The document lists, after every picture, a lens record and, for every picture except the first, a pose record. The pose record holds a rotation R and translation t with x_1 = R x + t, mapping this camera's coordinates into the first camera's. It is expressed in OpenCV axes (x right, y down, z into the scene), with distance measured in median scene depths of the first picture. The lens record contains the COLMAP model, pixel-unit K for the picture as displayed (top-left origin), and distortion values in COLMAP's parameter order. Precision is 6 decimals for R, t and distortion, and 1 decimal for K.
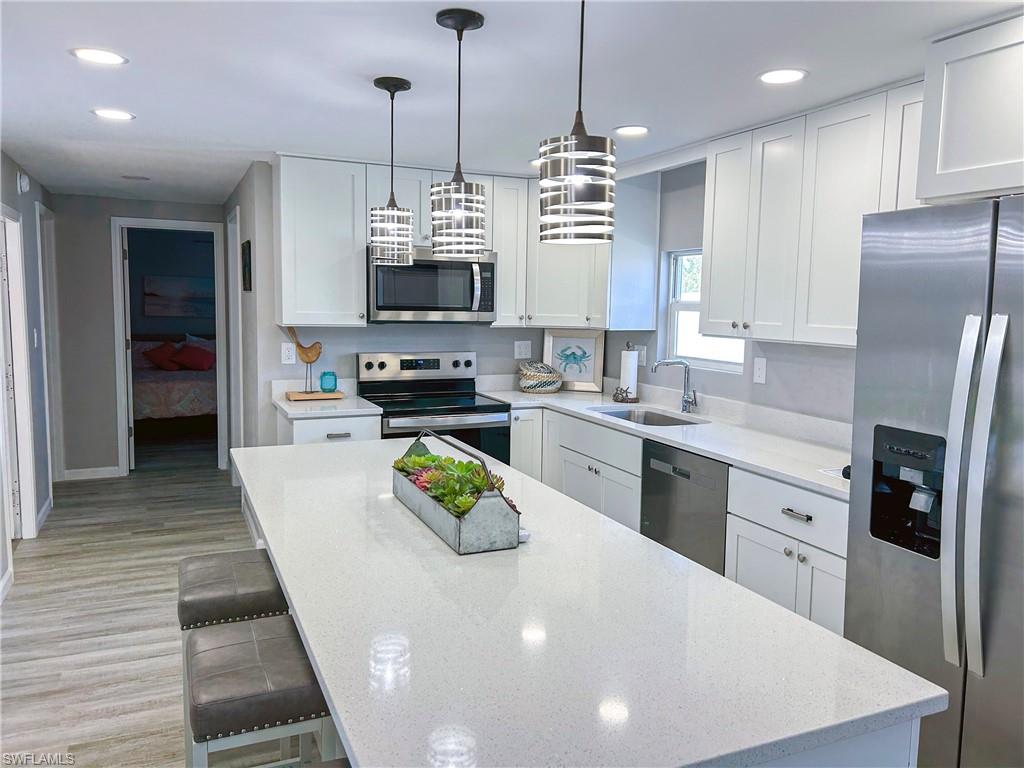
lens RADIAL K [[769.5, 0, 512.6], [0, 769.5, 376.6], [0, 0, 1]] dist [0.061218, -0.079123]
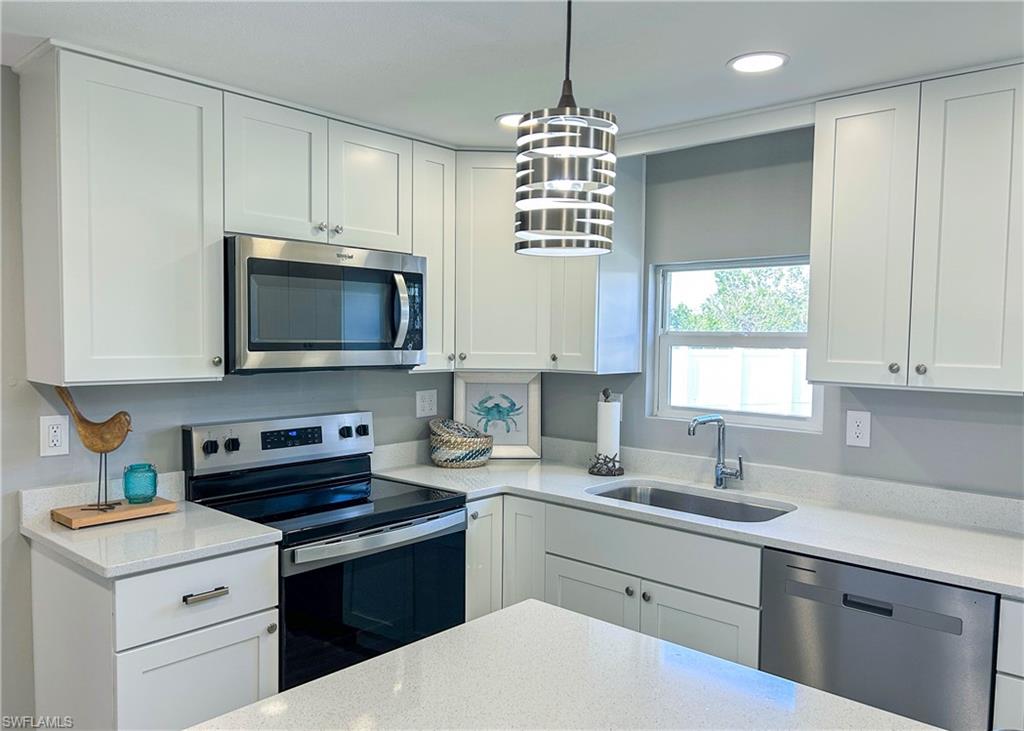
lens RADIAL K [[766.7, 0, 513.6], [0, 766.7, 376.9], [0, 0, 1]] dist [0.065548, -0.103127]
pose [[0.912625, -0.029412, 0.407738, -0.219009], [0.043718, 0.998710, -0.025811, -0.042434], [-0.406453, 0.041381, 0.912734, 0.392721]]
